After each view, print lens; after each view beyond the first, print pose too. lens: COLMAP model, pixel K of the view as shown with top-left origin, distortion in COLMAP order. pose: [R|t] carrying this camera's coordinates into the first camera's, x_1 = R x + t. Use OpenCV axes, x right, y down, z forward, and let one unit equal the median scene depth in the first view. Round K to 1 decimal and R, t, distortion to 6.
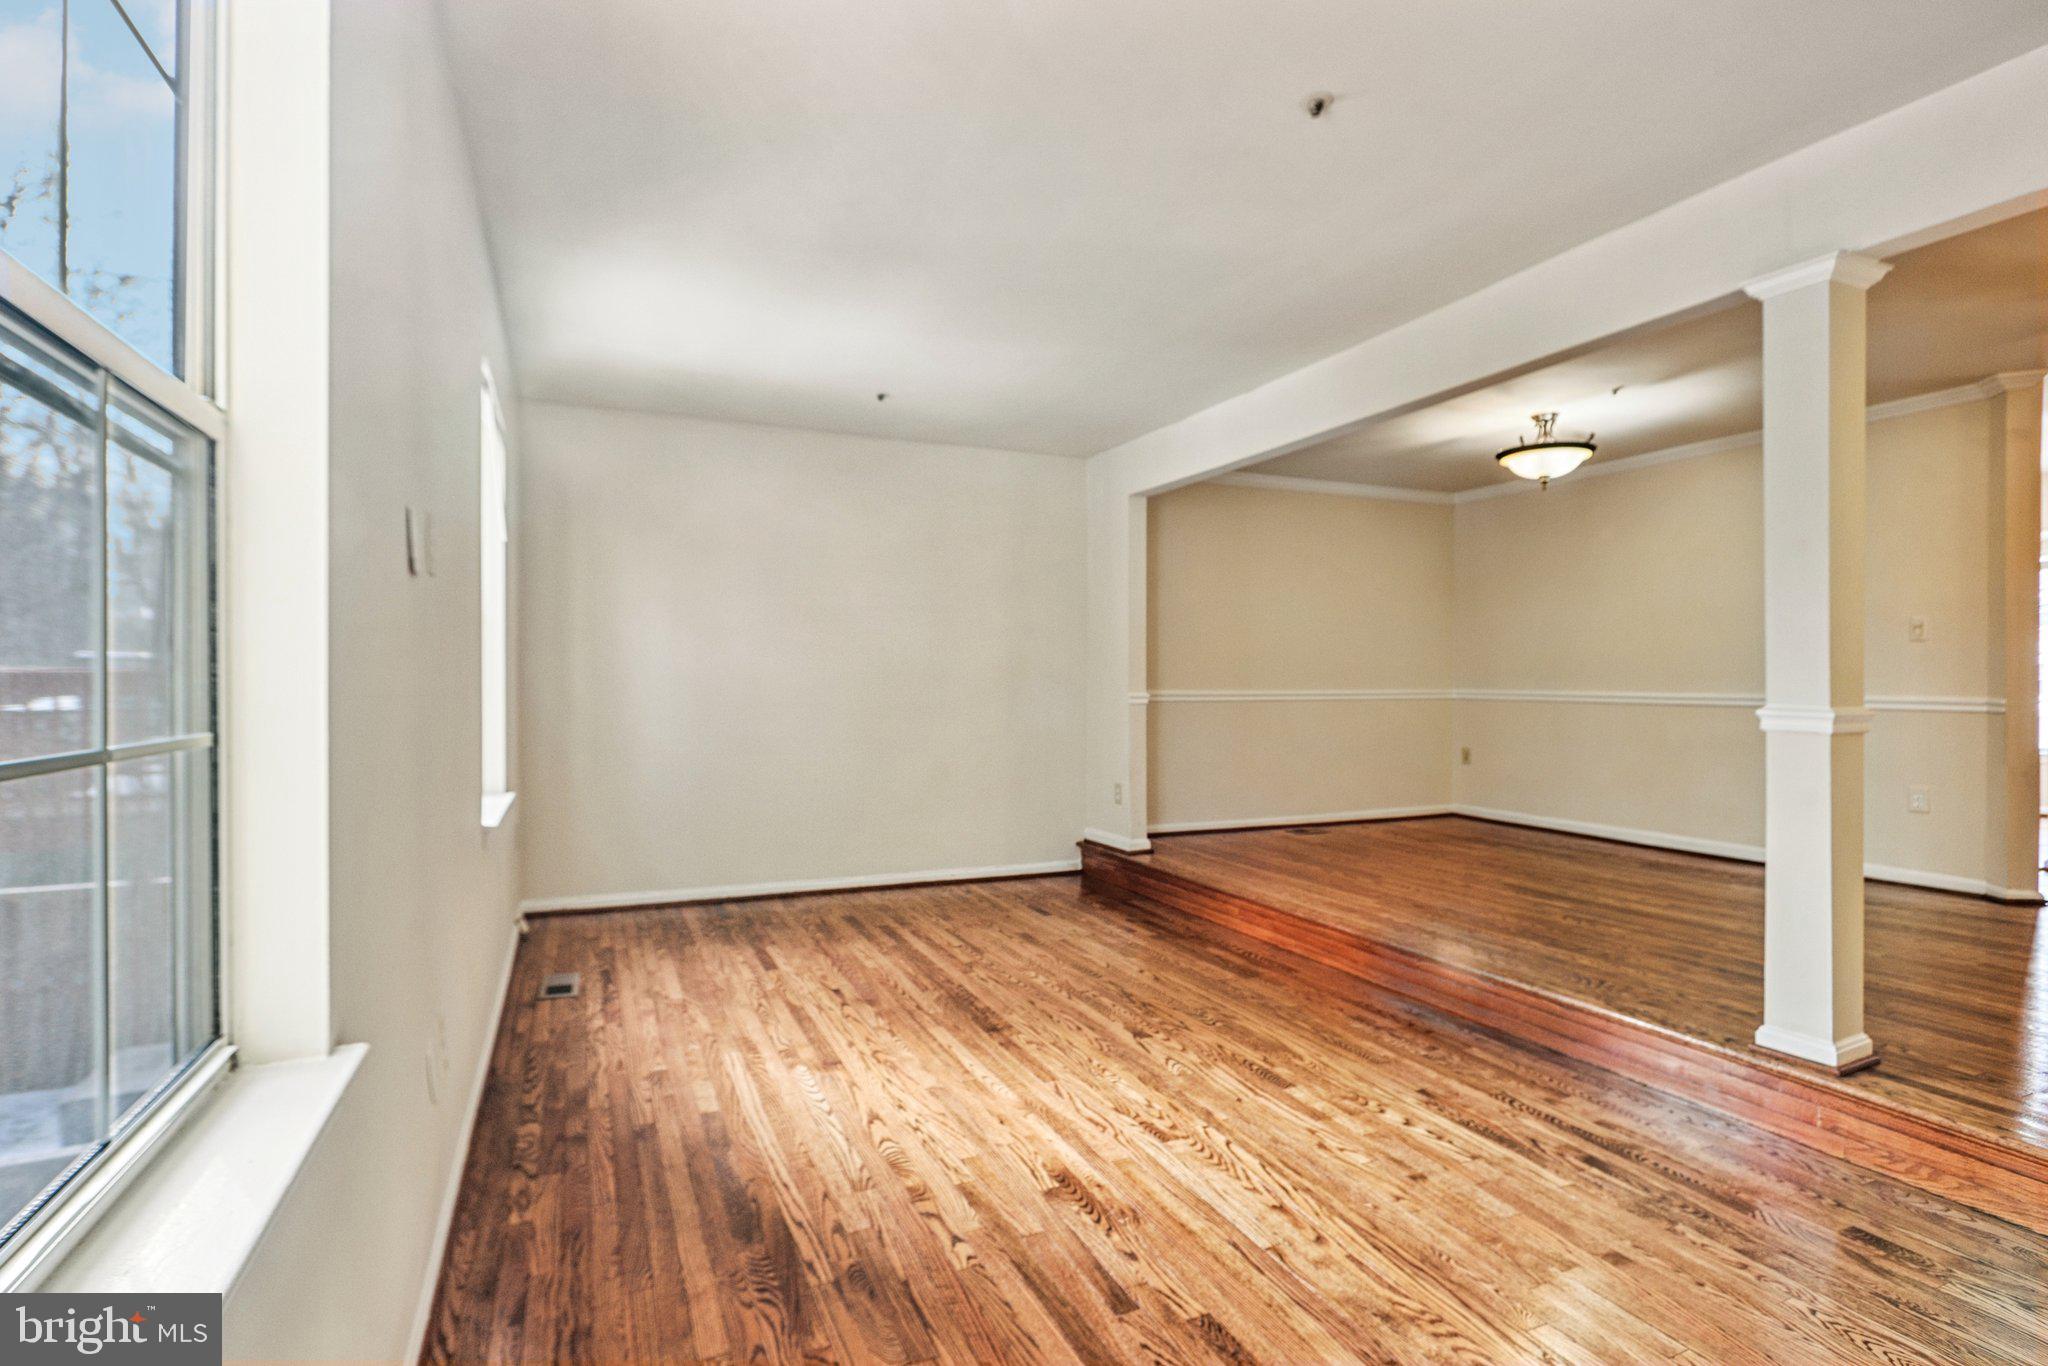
lens RADIAL K [[1016.1, 0, 1024.0], [0, 1016.1, 683.0], [0, 0, 1]] dist [-0.000655, 0.000047]
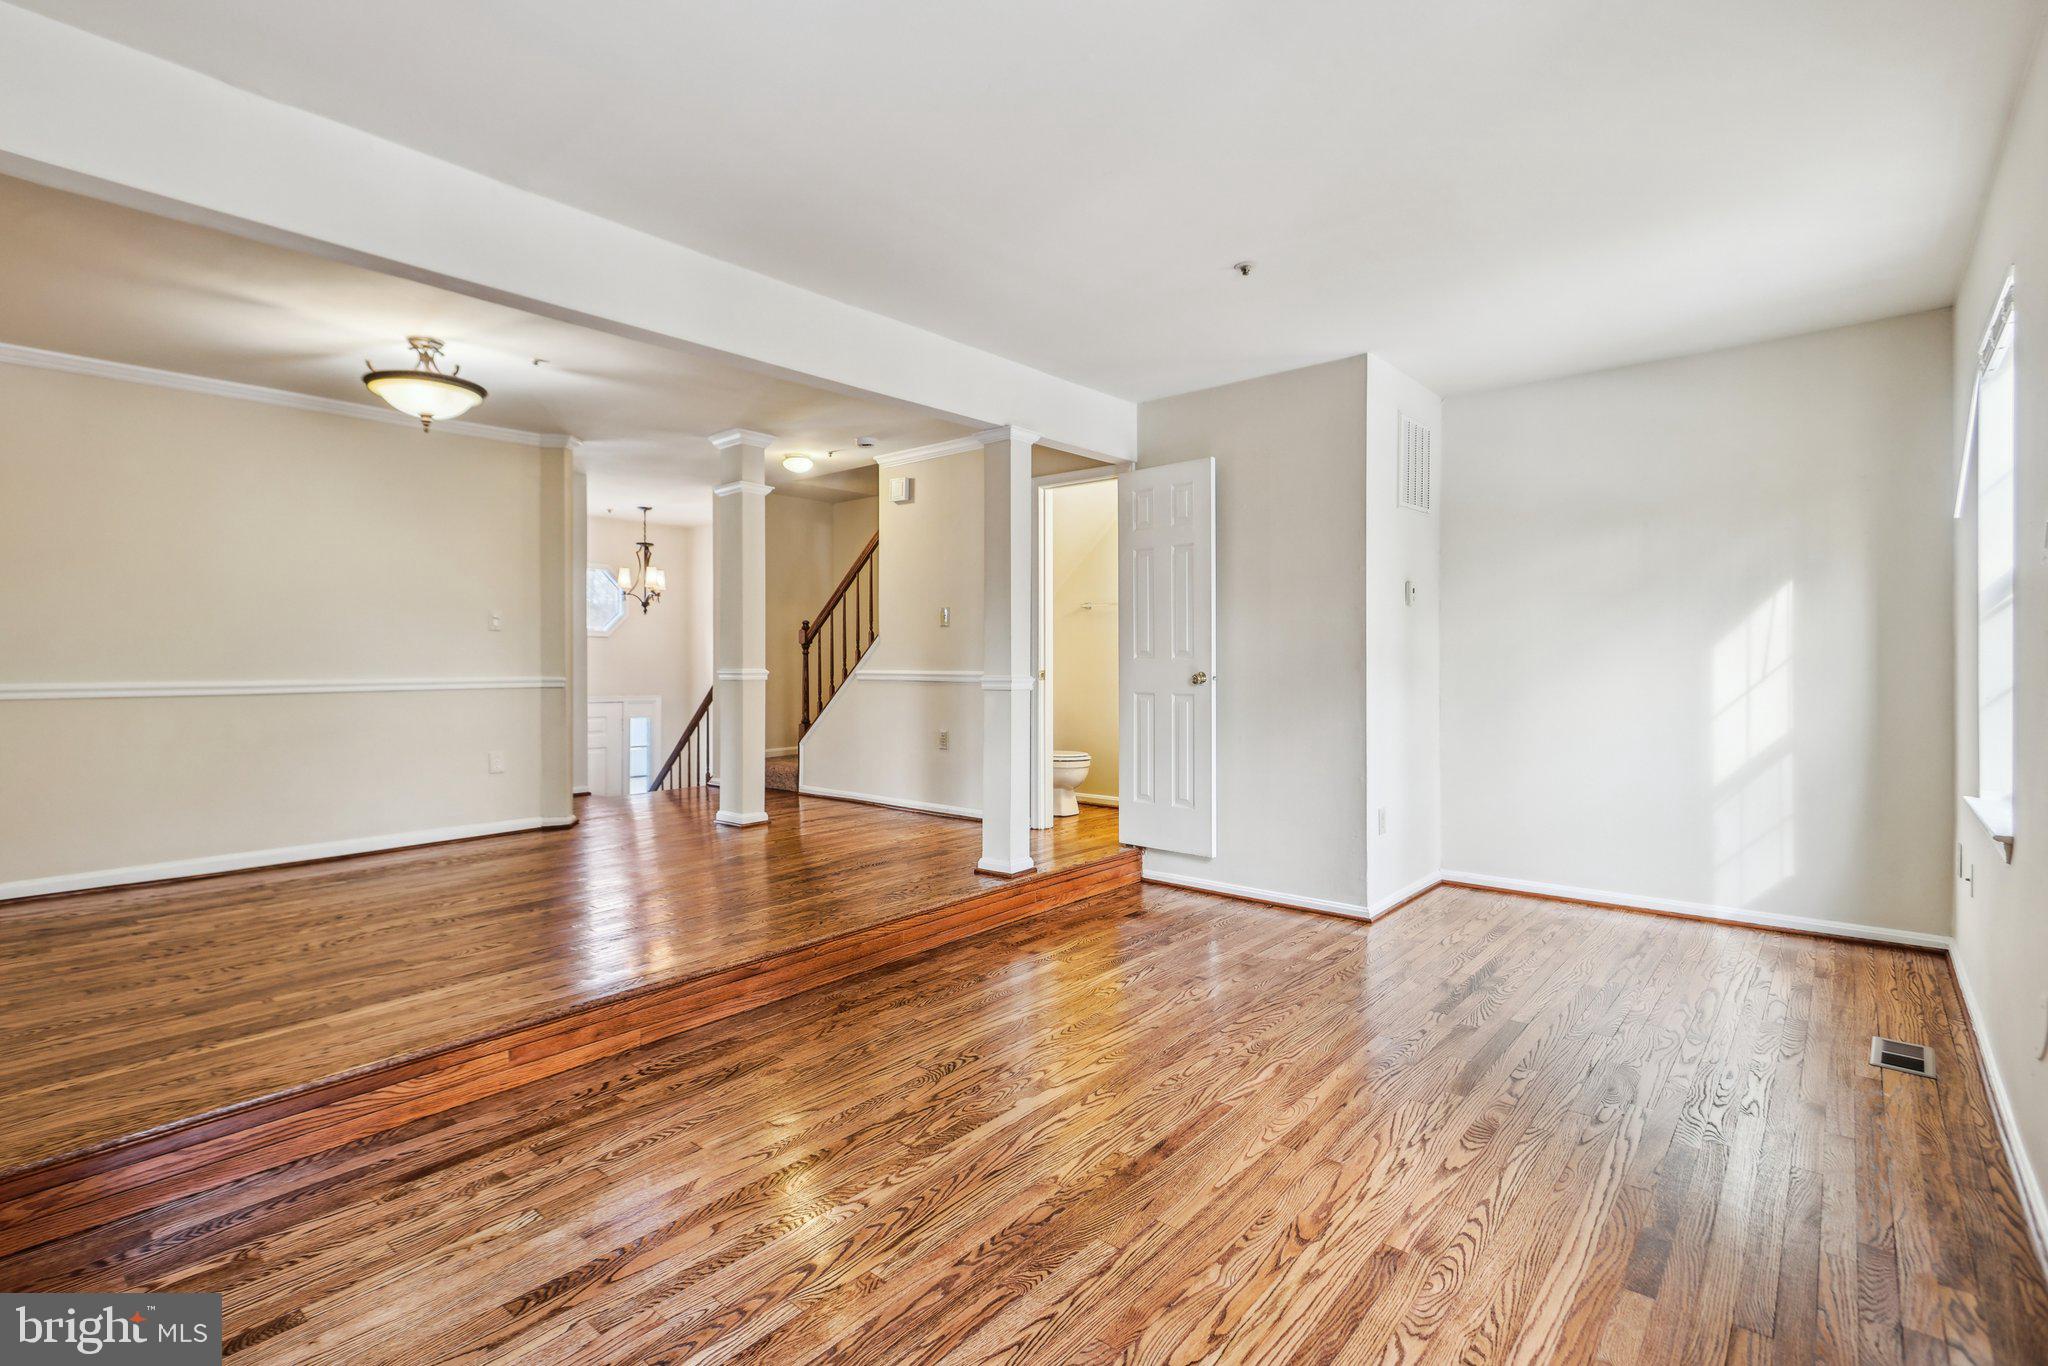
lens RADIAL K [[977.2, 0, 995.0], [0, 977.2, 657.6], [0, 0, 1]] dist [0.000869, 0.000500]
pose [[-0.429656, 0.003903, 0.902984, -0.585643], [0.012708, 0.999918, 0.001725, -0.005477], [-0.902903, 0.012216, -0.429670, 1.362581]]
